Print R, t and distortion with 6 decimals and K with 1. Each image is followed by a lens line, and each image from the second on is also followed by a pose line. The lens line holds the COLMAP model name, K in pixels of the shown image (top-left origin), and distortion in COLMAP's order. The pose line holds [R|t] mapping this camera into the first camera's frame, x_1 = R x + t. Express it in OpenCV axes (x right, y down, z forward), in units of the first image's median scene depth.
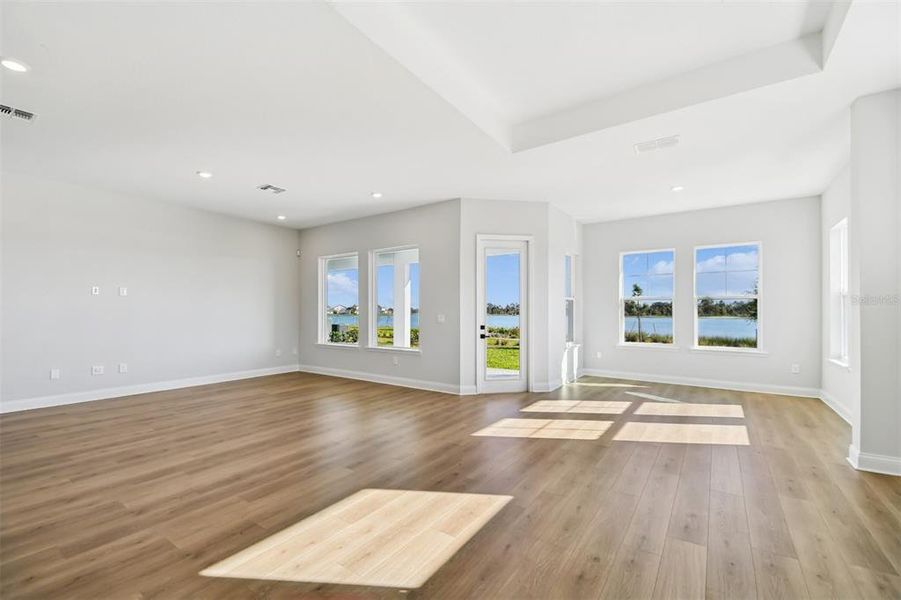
lens RADIAL K [[377.2, 0, 451.9], [0, 377.2, 308.5], [0, 0, 1]] dist [0.009877, -0.000738]
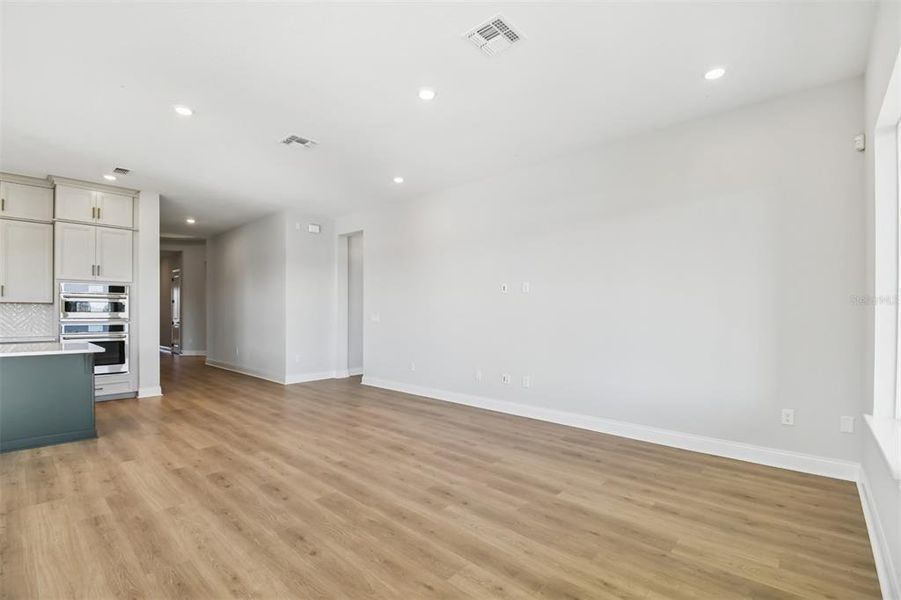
lens RADIAL K [[404.1, 0, 453.1], [0, 404.1, 310.0], [0, 0, 1]] dist [0.000839, -0.000165]
pose [[-0.134420, -0.004399, -0.990915, 0.014622], [0.005617, 0.999971, -0.005201, 0.006896], [0.990909, -0.006265, -0.134391, 0.983752]]
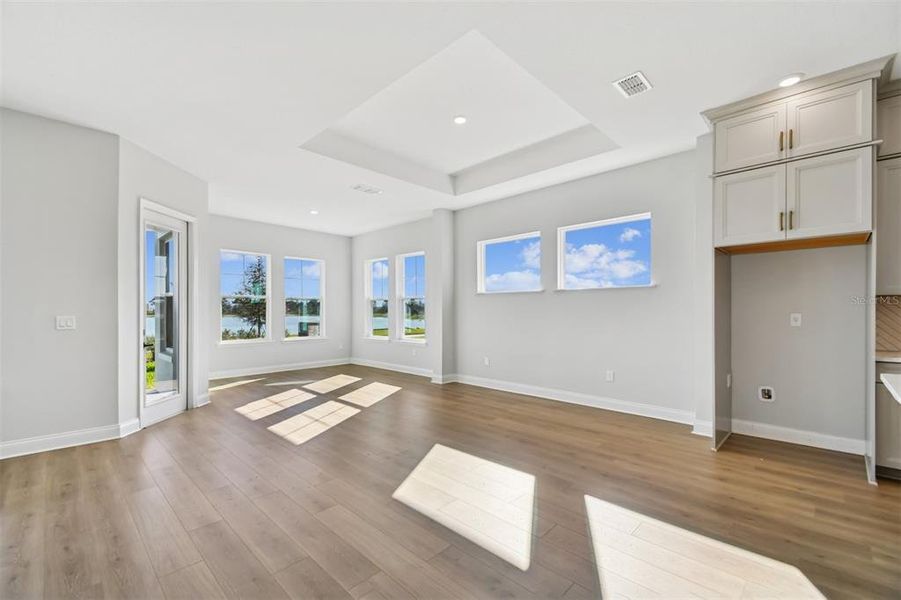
lens RADIAL K [[380.8, 0, 446.9], [0, 380.8, 312.0], [0, 0, 1]] dist [0.036171, -0.000300]
pose [[0.167560, -0.005878, 0.985844, -0.565432], [-0.007710, 0.999944, 0.007273, 0.002352], [-0.985832, -0.008820, 0.167505, 0.341726]]
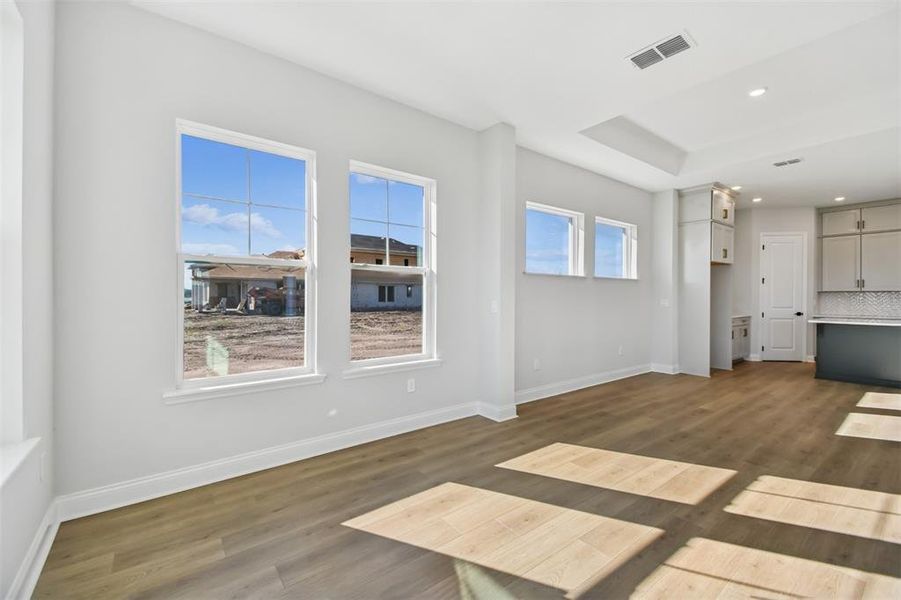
lens RADIAL K [[379.1, 0, 449.0], [0, 379.1, 295.9], [0, 0, 1]] dist [0.017798, 0.000030]
pose [[-0.953416, -0.003438, 0.301639, 0.497857], [-0.005047, 0.999977, -0.004557, 0.010327], [-0.301616, -0.005867, -0.953411, 1.279544]]
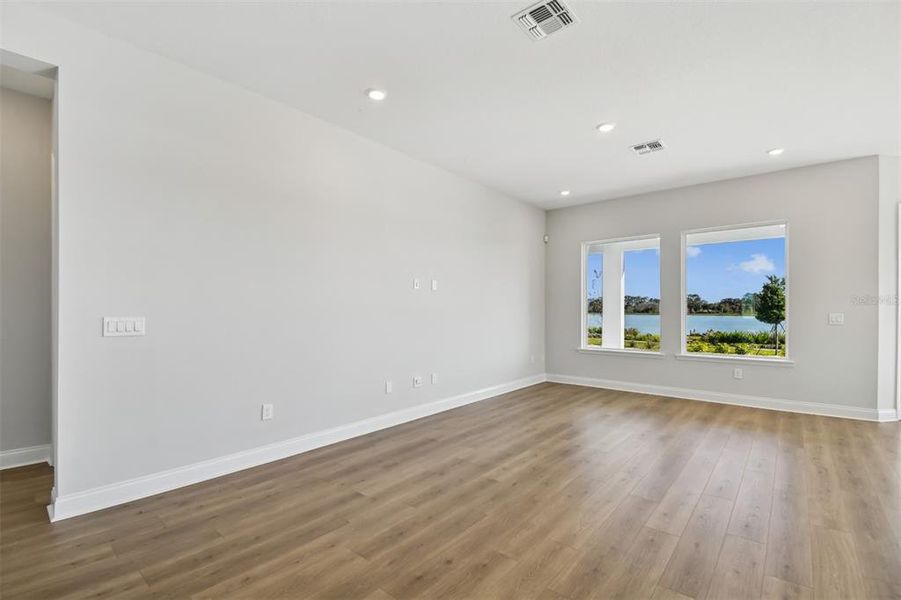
lens RADIAL K [[395.2, 0, 441.7], [0, 395.2, 312.4], [0, 0, 1]] dist [-0.031810, -0.000409]
pose [[0.991412, -0.002020, -0.130763, -0.750067], [0.003925, 0.999890, 0.014318, 0.001091], [0.130719, -0.014708, 0.991310, 0.164872]]
